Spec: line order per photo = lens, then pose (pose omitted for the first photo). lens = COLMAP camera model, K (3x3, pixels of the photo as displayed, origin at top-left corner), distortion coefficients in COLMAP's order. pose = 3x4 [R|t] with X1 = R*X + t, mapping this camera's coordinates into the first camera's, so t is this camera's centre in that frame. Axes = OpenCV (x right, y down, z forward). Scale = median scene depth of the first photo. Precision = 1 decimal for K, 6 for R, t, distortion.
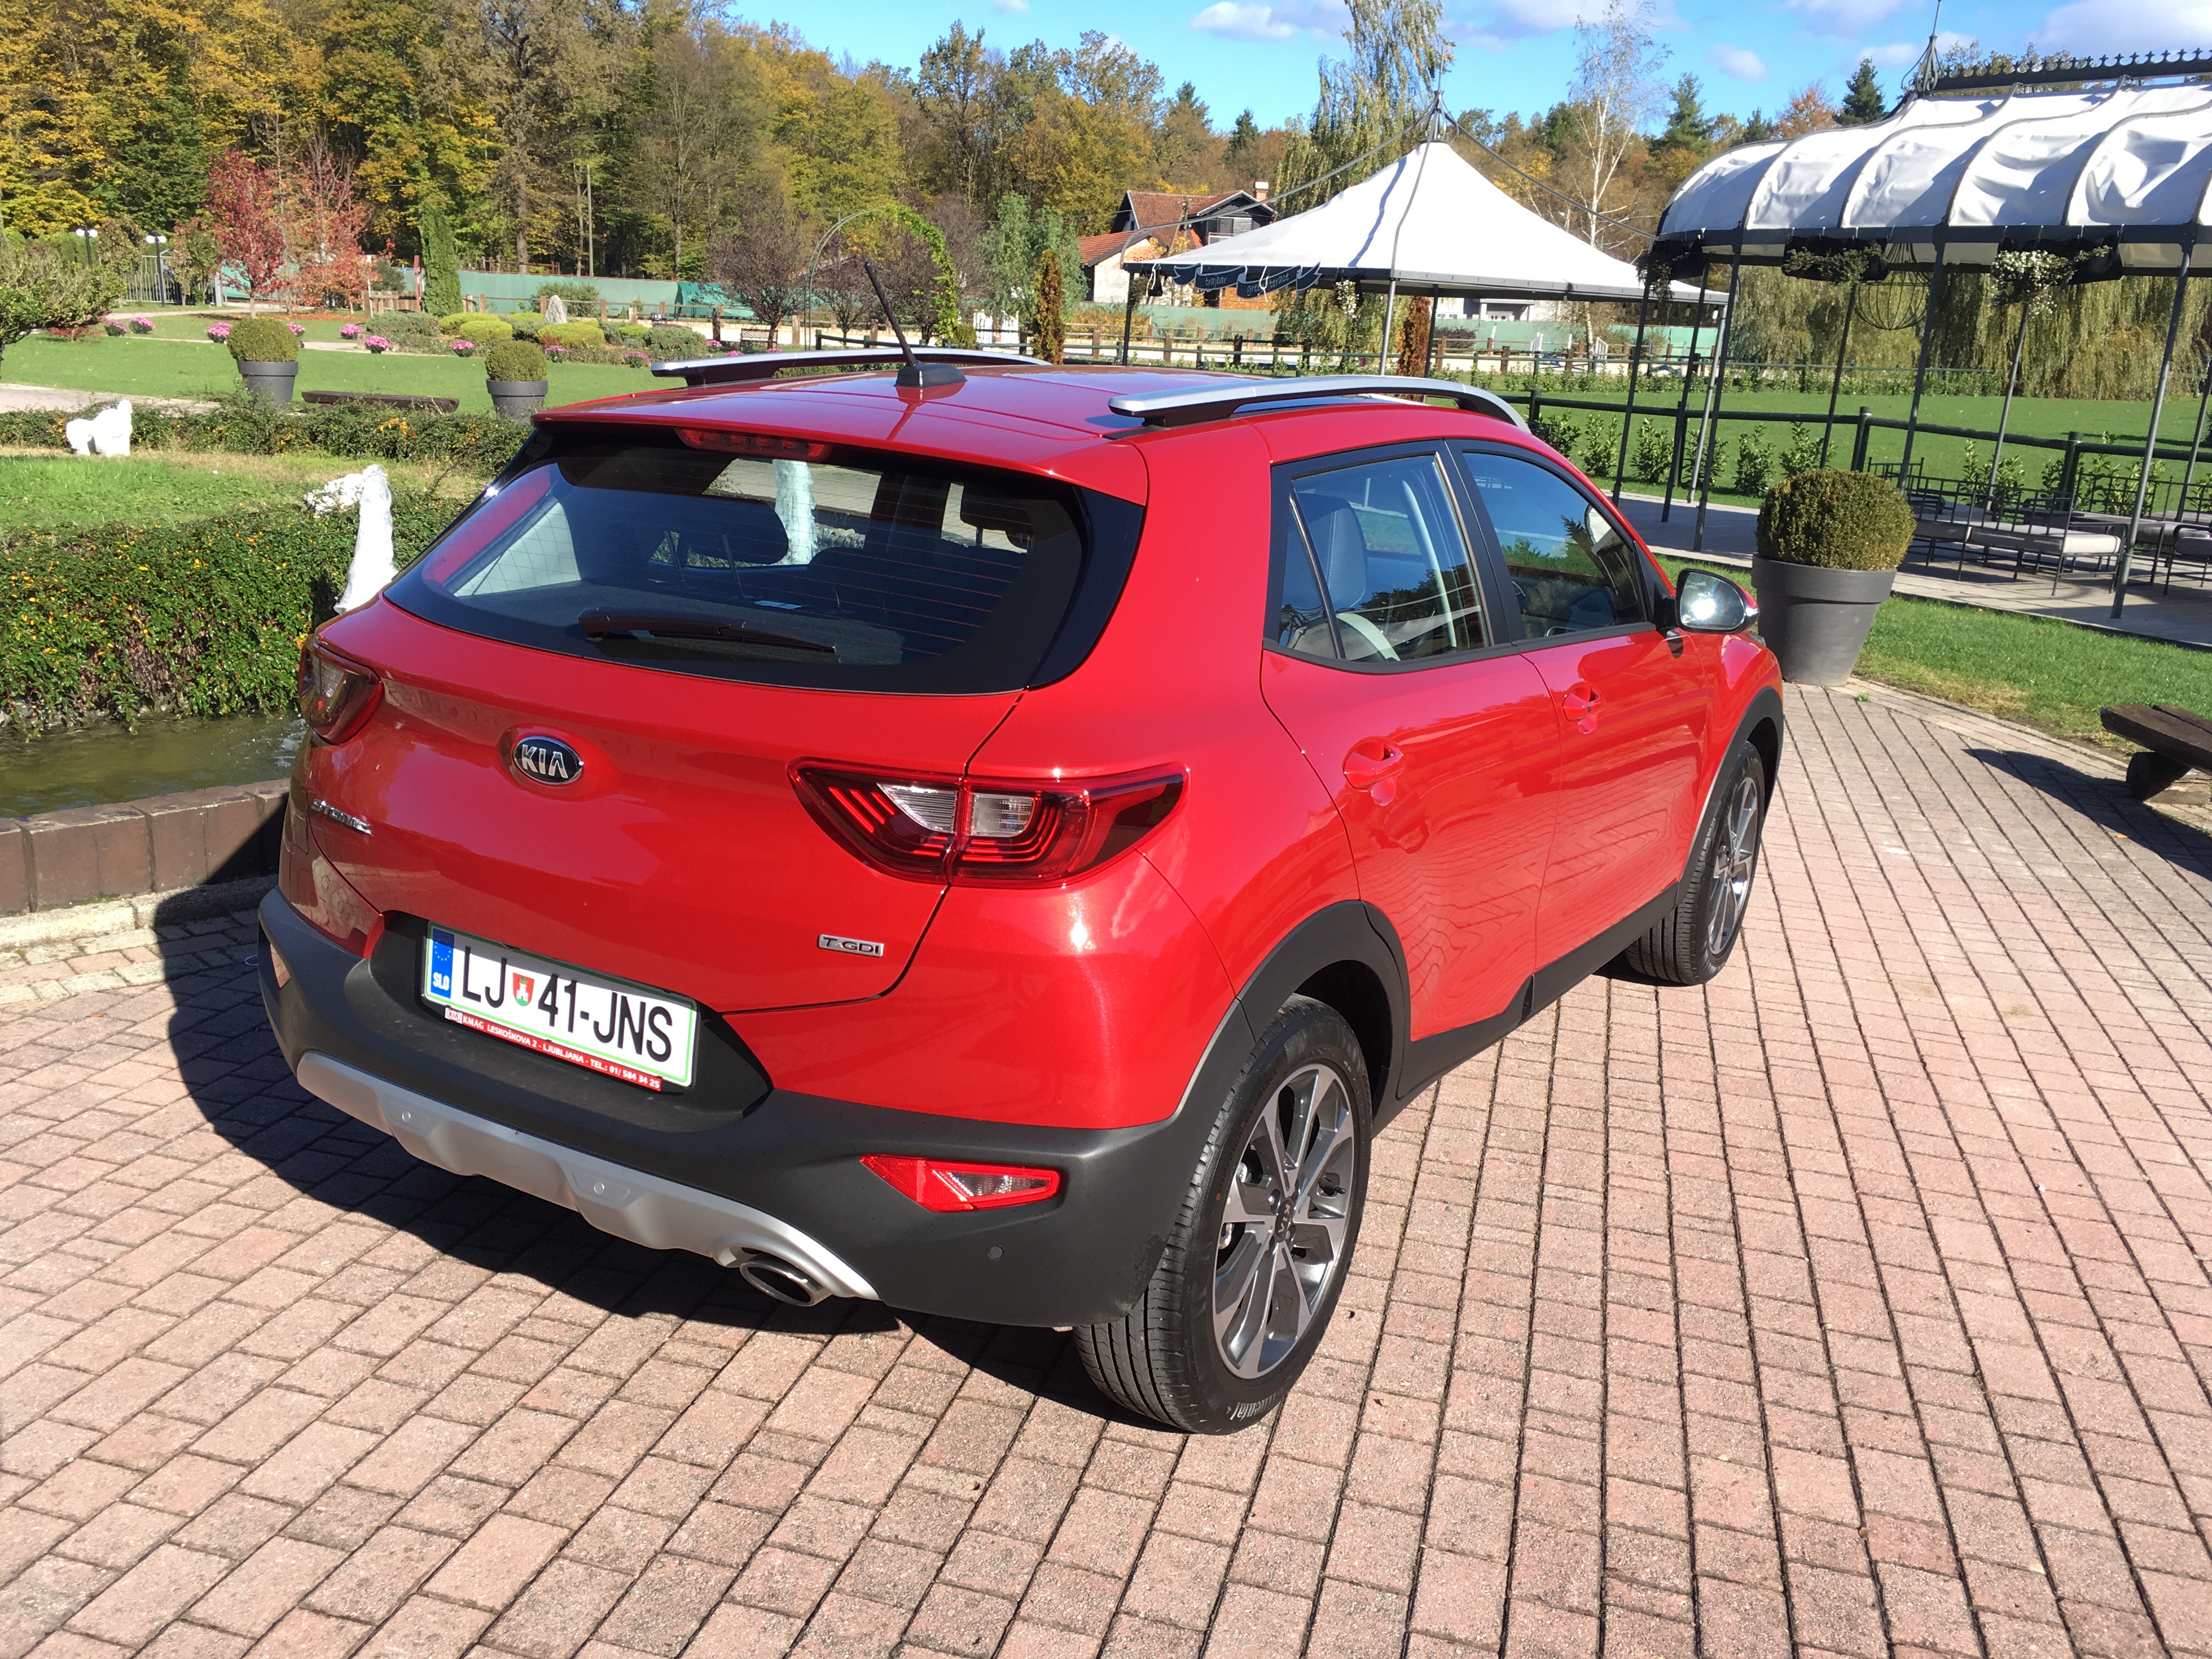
lens RADIAL K [[1916.3, 0, 1112.9], [0, 1916.3, 835.6], [0, 0, 1]] dist [0.078853, -0.114346]
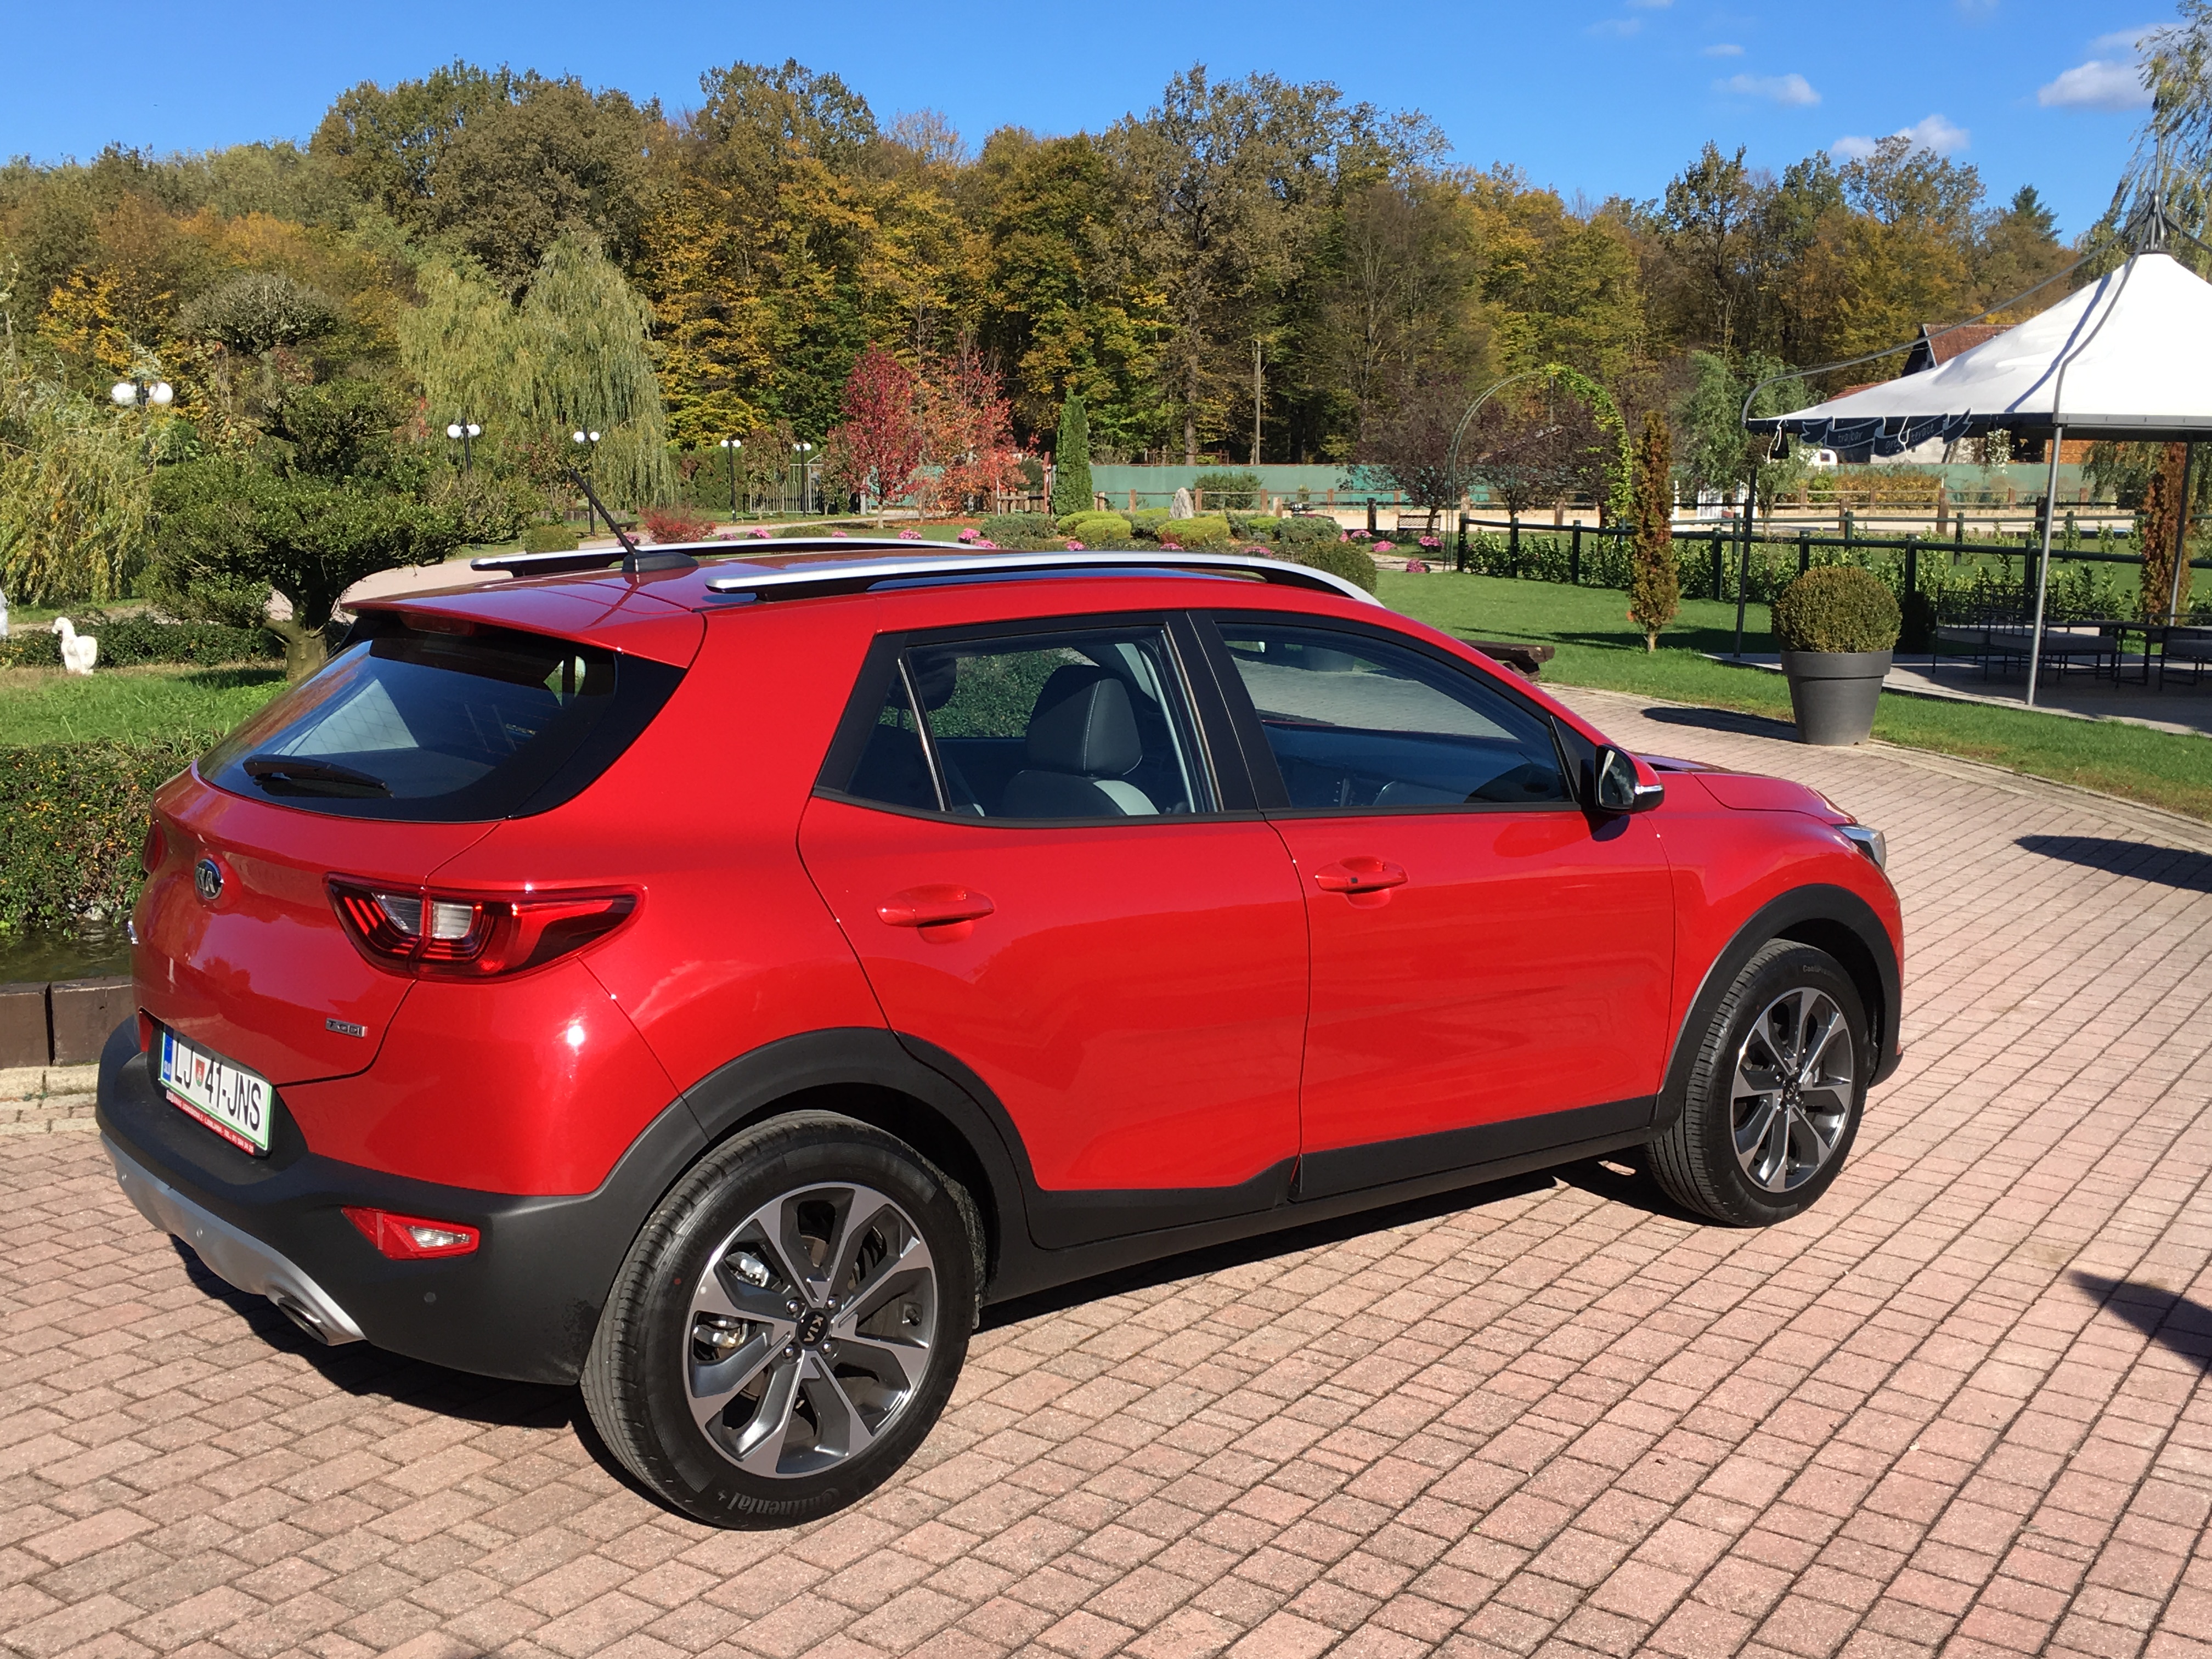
lens RADIAL K [[2389.4, 0, 1098.4], [0, 2389.4, 831.8], [0, 0, 1]] dist [0.043698, 0.000000]
pose [[0.942261, 0.009261, -0.334752, 0.089136], [-0.050699, 0.992040, -0.115263, 0.009358], [0.331020, 0.125579, 0.935230, -0.028947]]
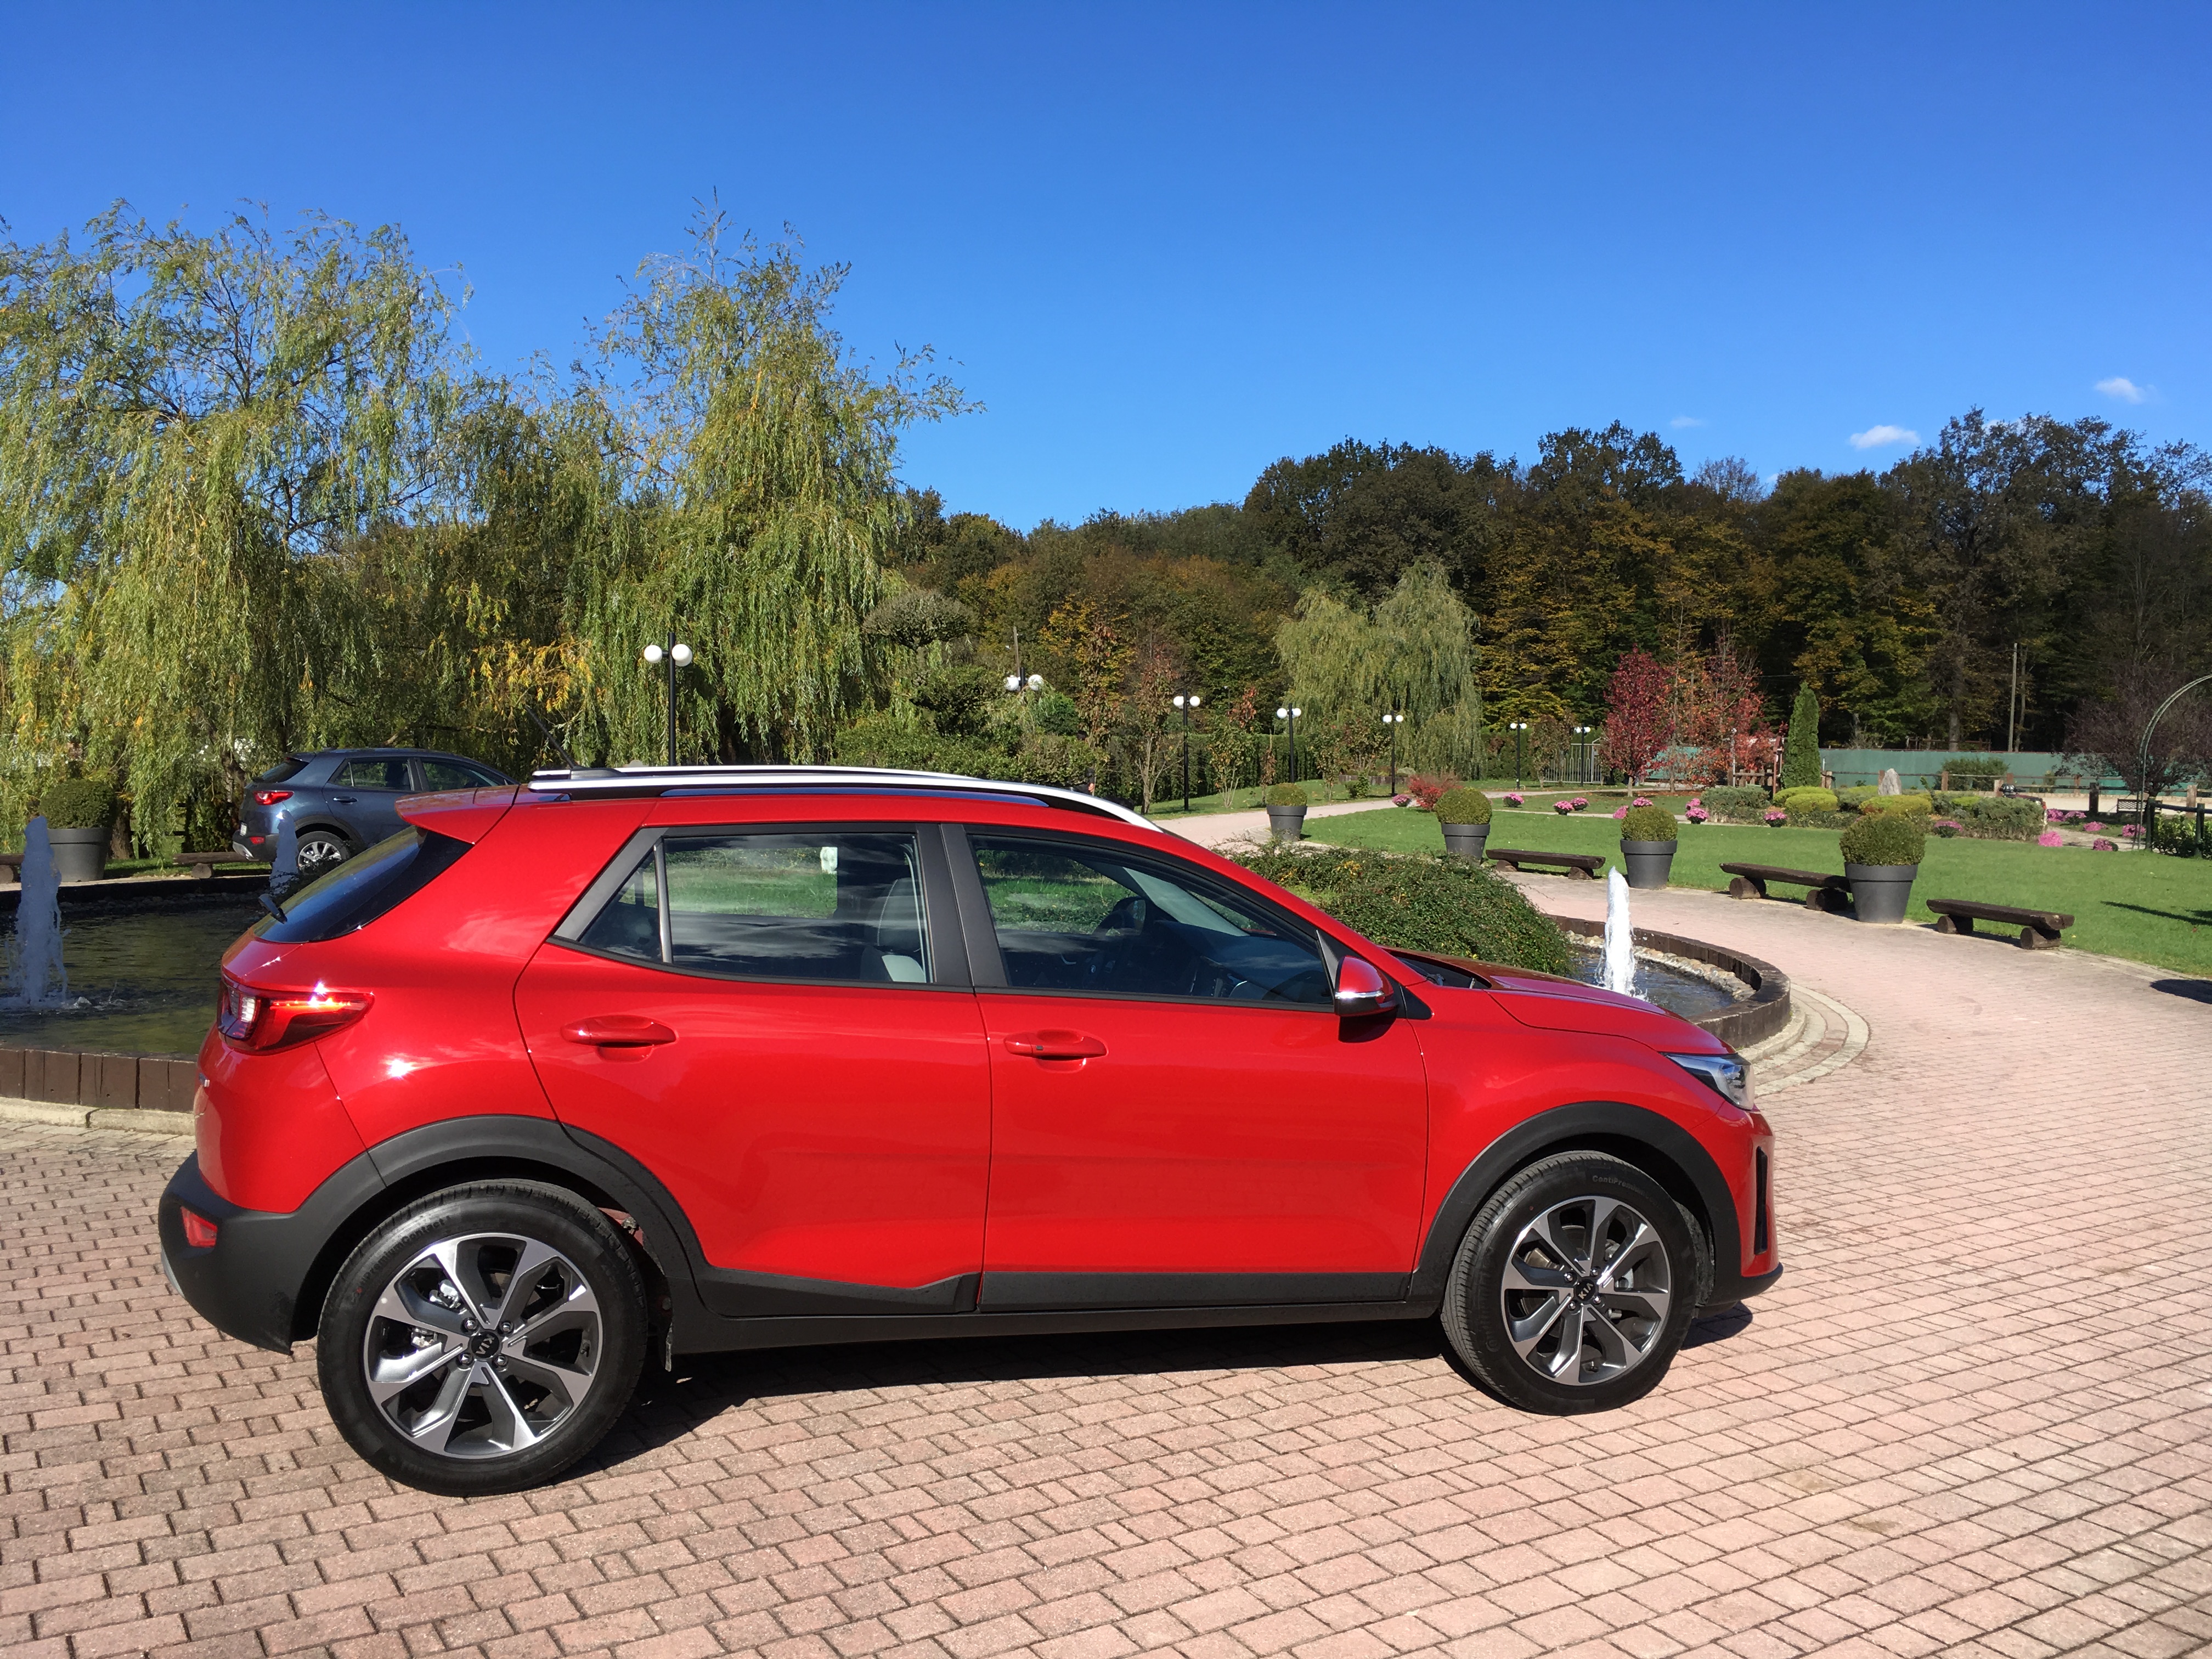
lens RADIAL K [[1916.3, 0, 1094.1], [0, 1916.3, 828.4], [0, 0, 1]] dist [0.078853, -0.114346]
pose [[0.738303, 0.006468, -0.674438, 0.179838], [-0.170066, 0.969429, -0.176874, 0.001056], [0.652676, 0.245286, 0.716833, 0.024267]]
